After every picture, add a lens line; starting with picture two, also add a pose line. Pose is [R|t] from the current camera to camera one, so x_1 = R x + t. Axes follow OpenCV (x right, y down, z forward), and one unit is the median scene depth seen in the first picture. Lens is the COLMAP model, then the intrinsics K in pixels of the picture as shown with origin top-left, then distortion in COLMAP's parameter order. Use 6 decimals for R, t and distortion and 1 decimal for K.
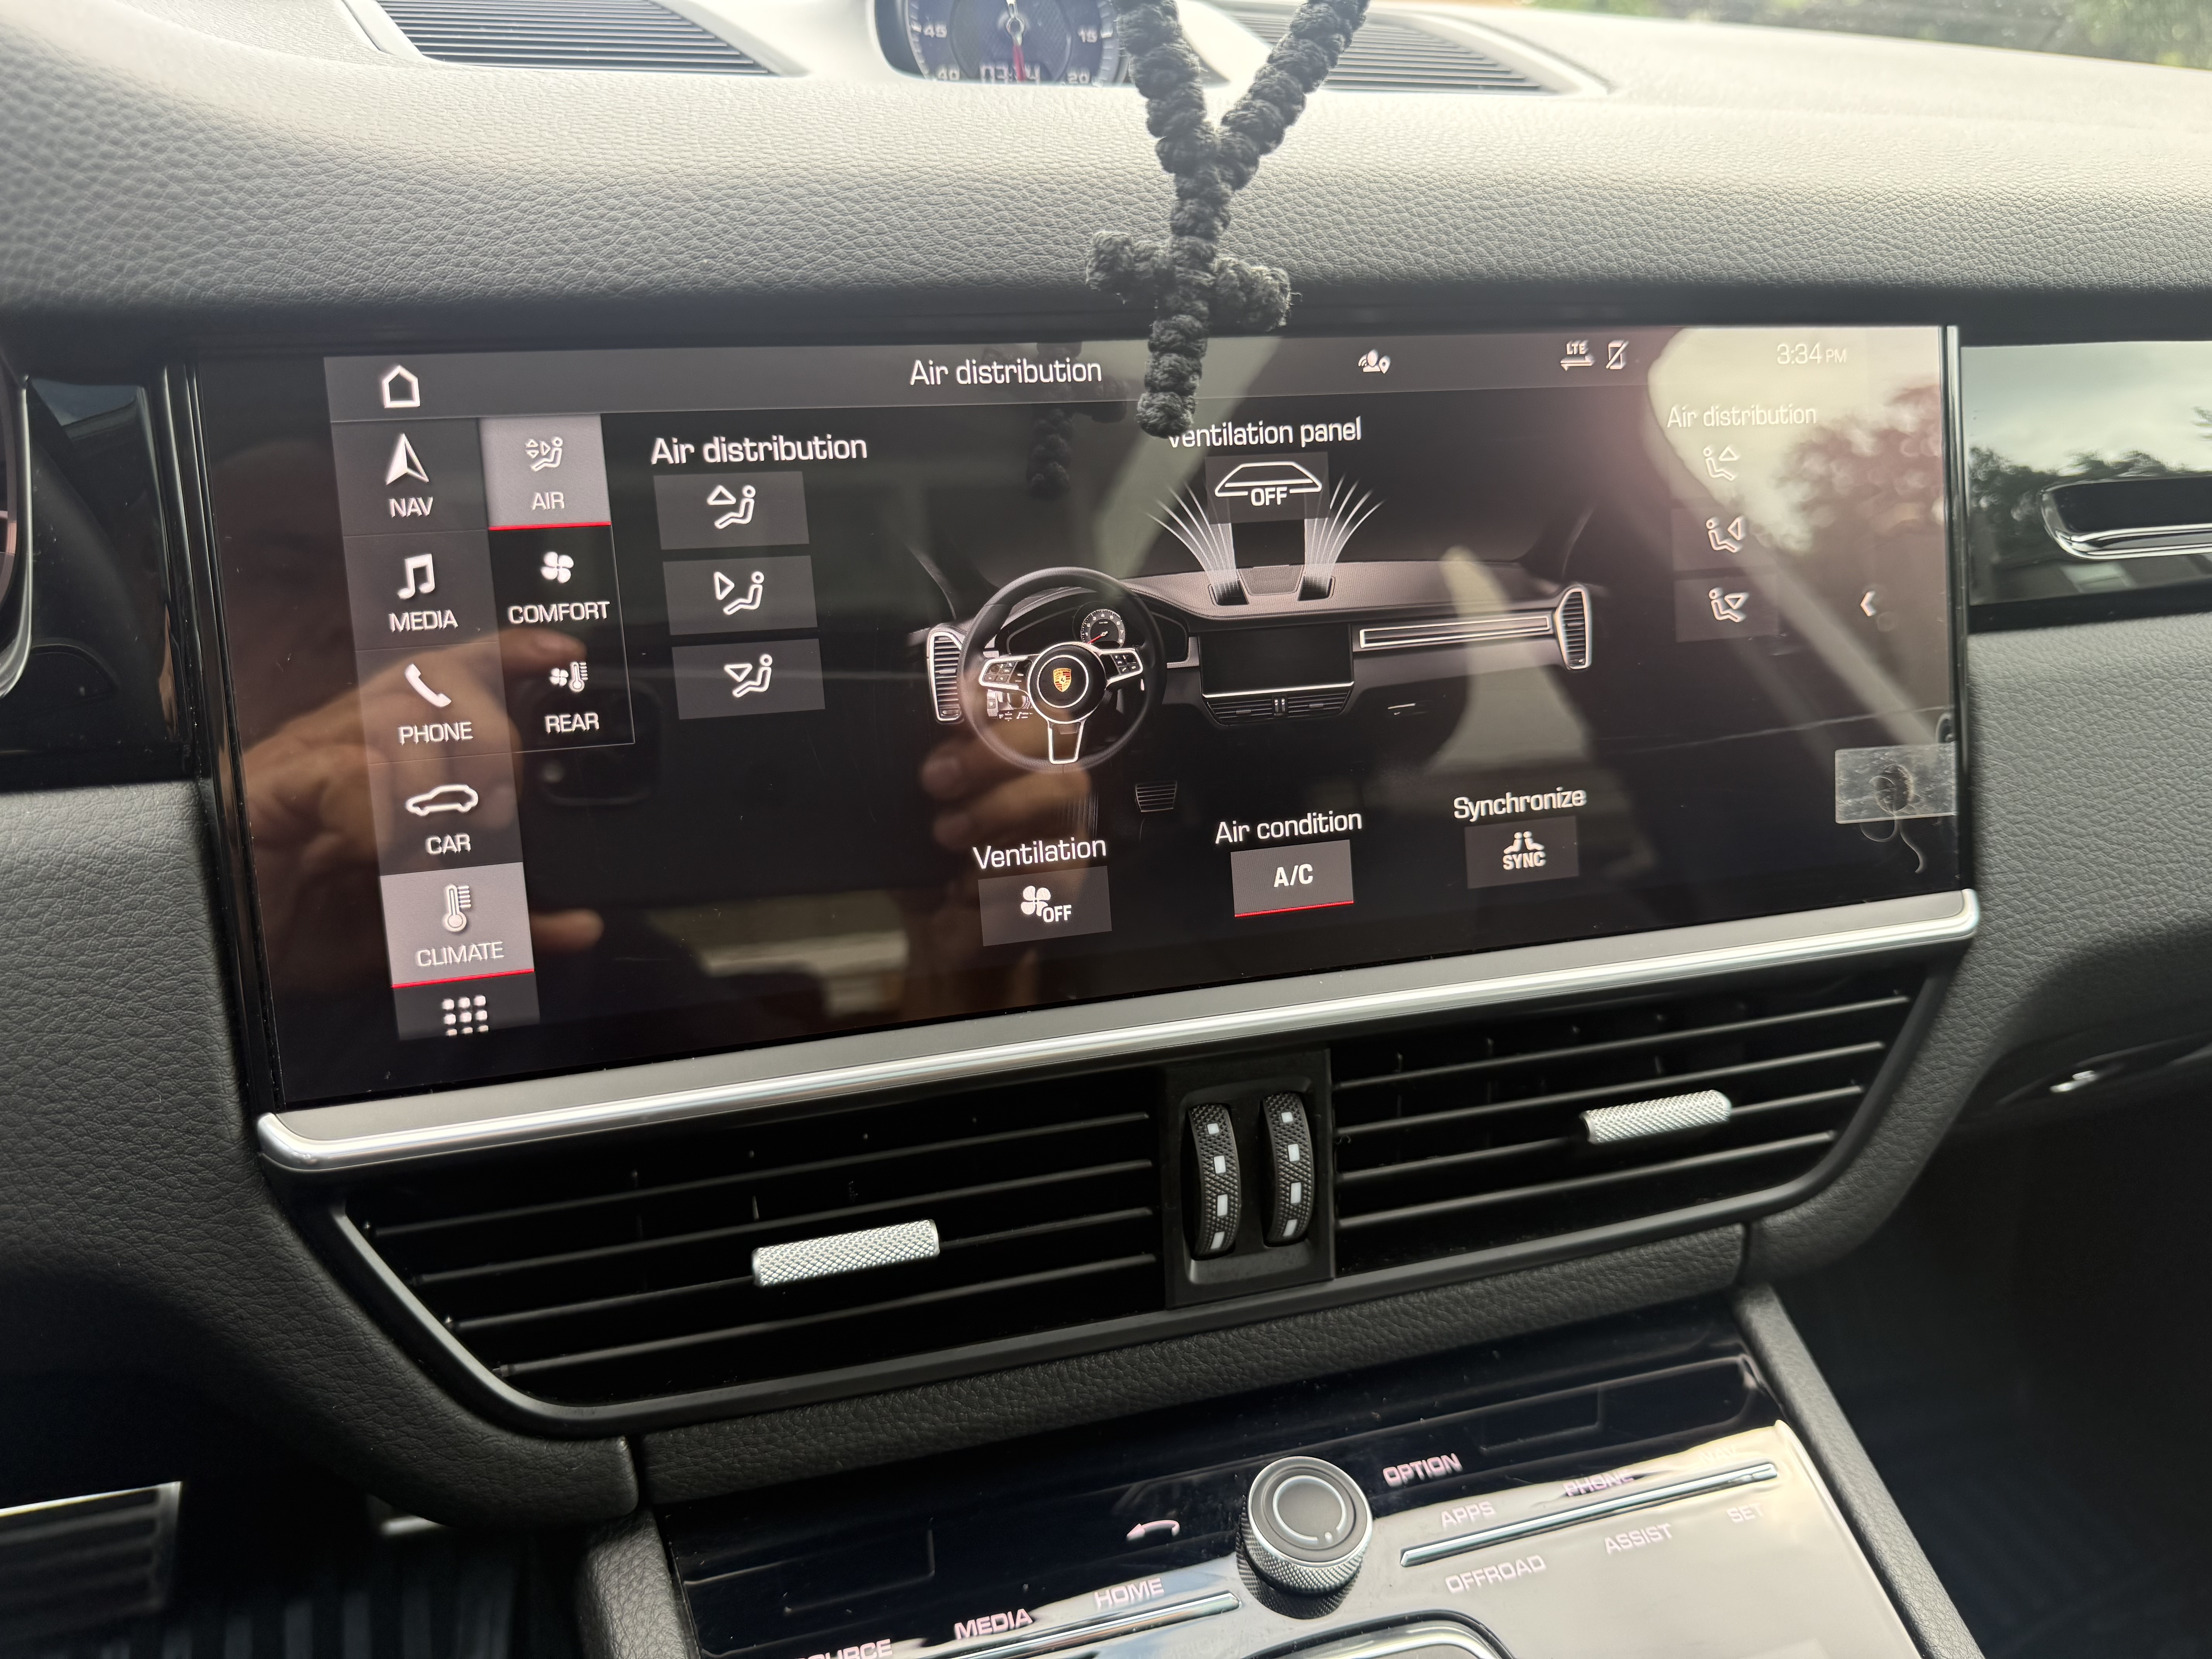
lens RADIAL K [[1582.6, 0, 1110.9], [0, 1582.6, 811.5], [0, 0, 1]] dist [0.004975, -0.011149]
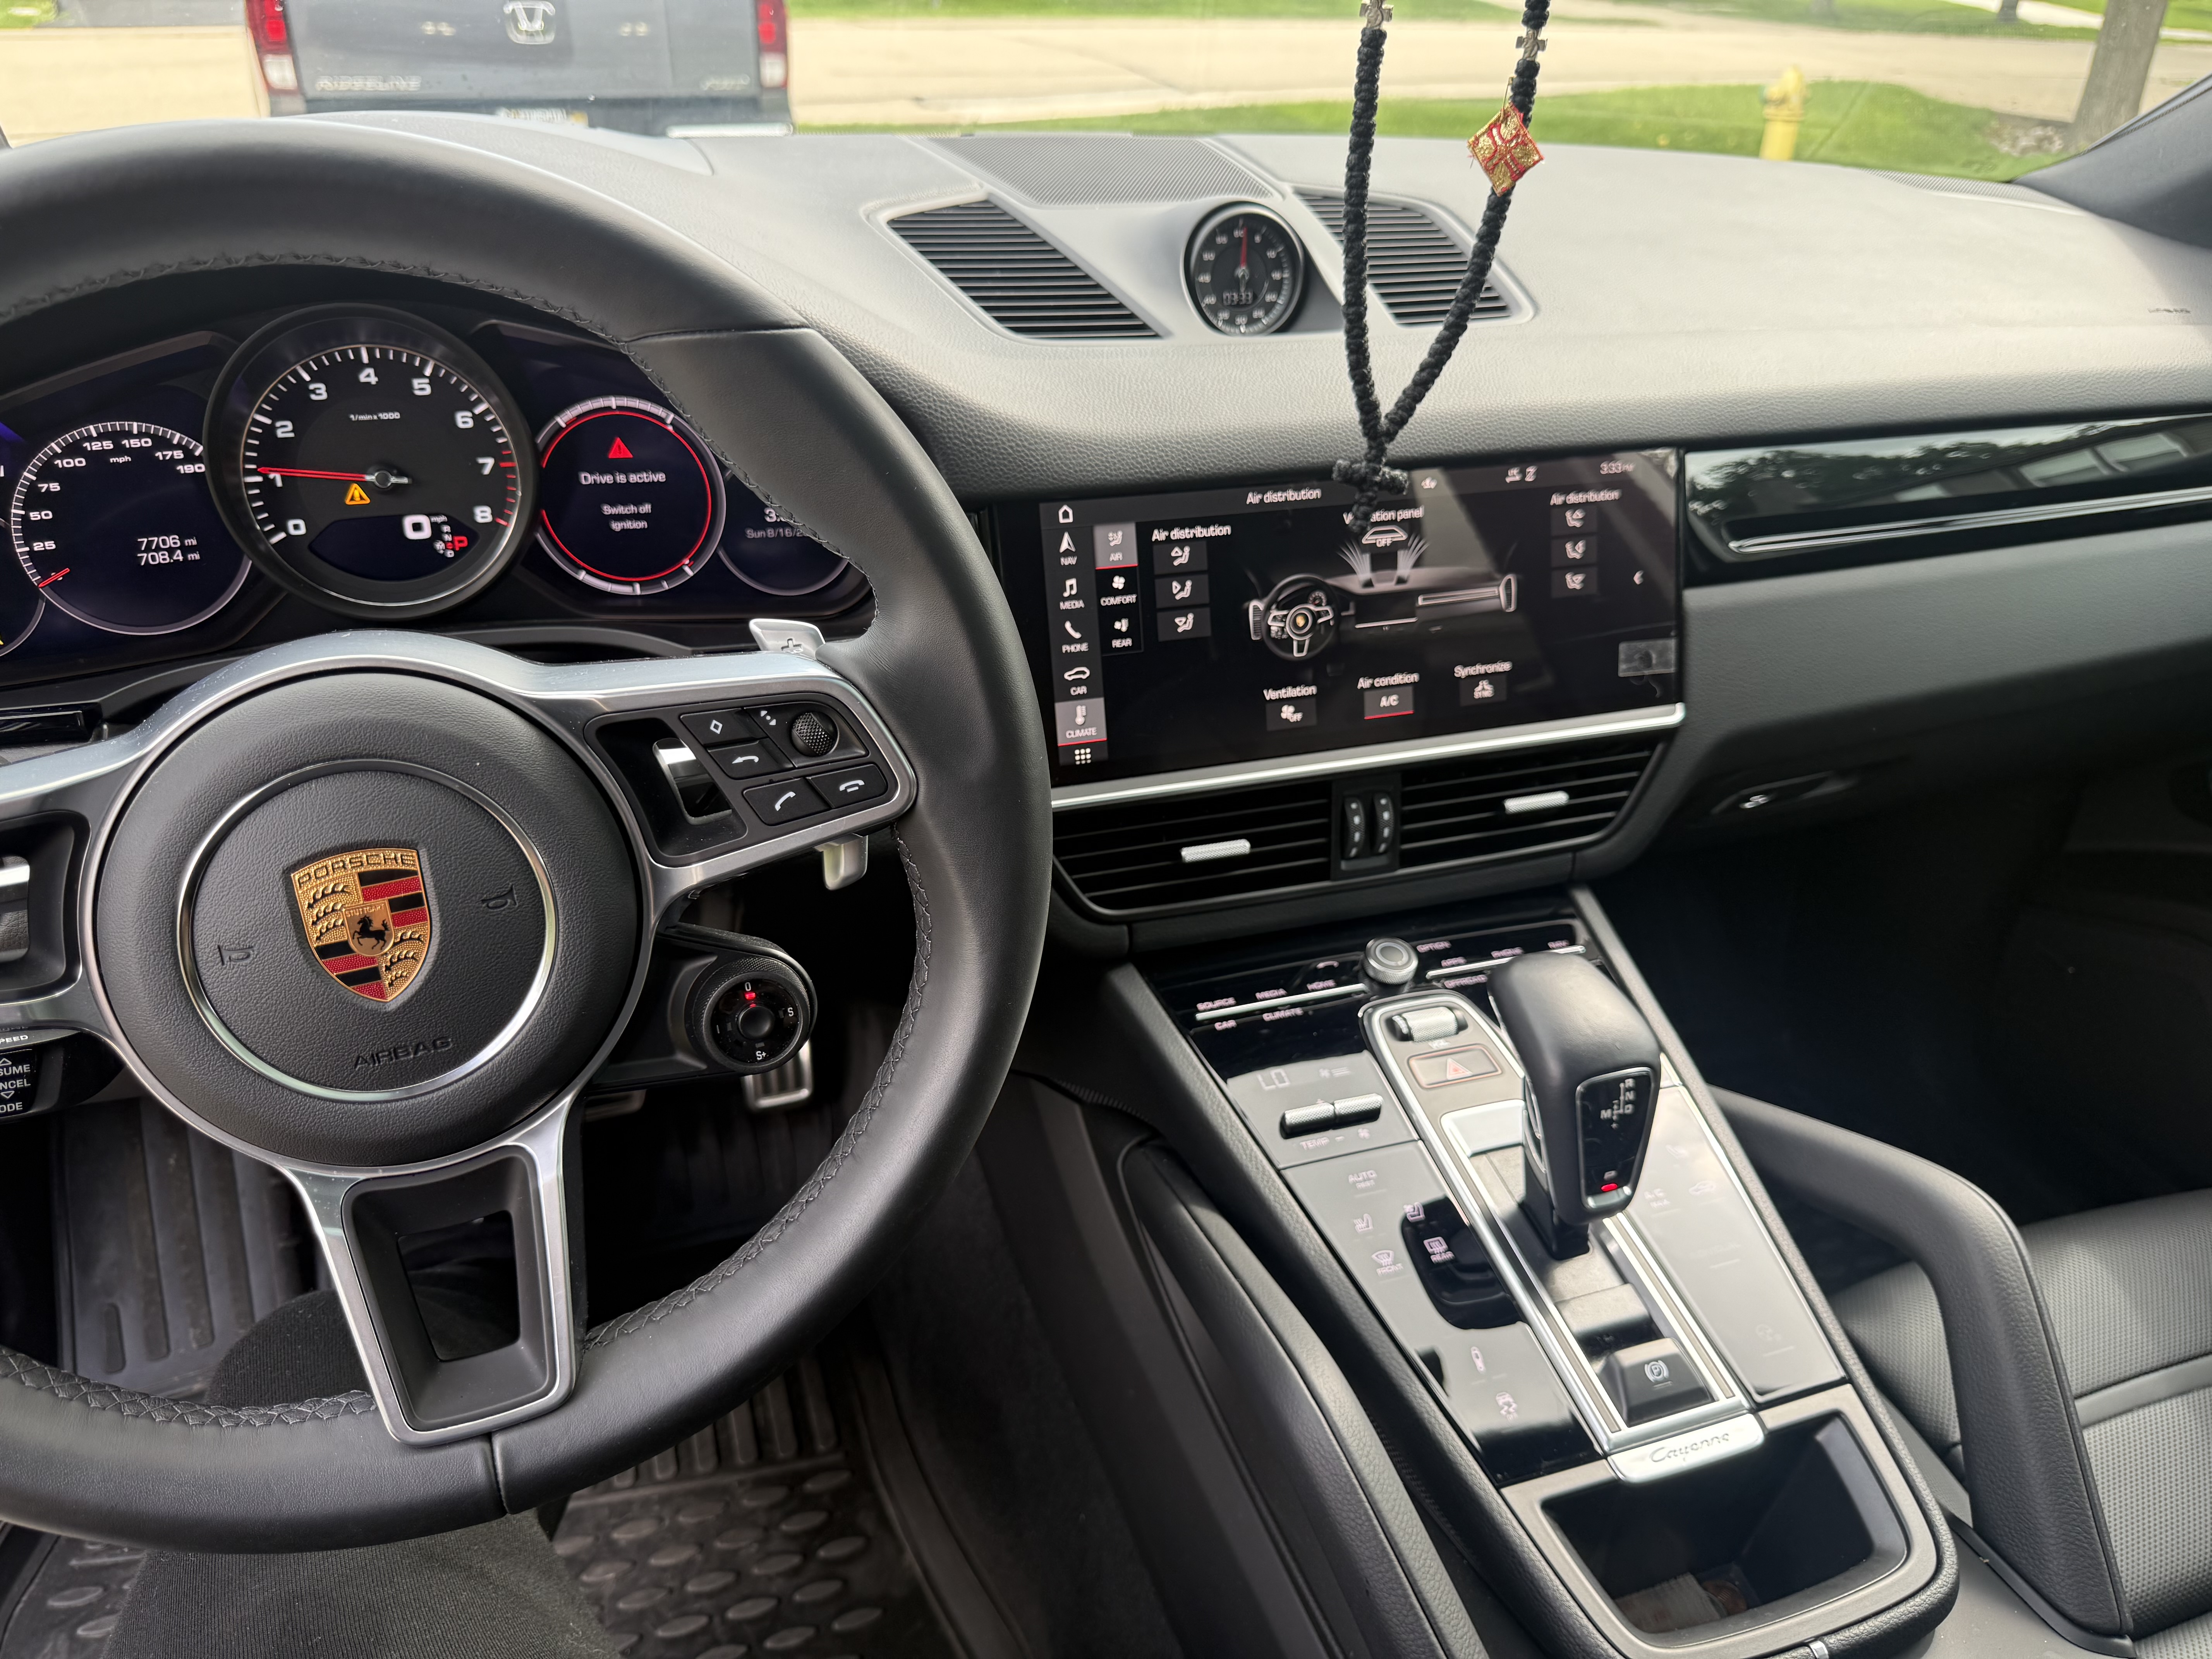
lens RADIAL K [[1582.6, 0, 1095.5], [0, 1582.6, 839.3], [0, 0, 1]] dist [0.004975, -0.011149]
pose [[0.999108, -0.007030, 0.041648, -0.448242], [0.001147, 0.990206, 0.139611, -0.090416], [-0.042222, -0.139438, 0.989330, -1.440747]]
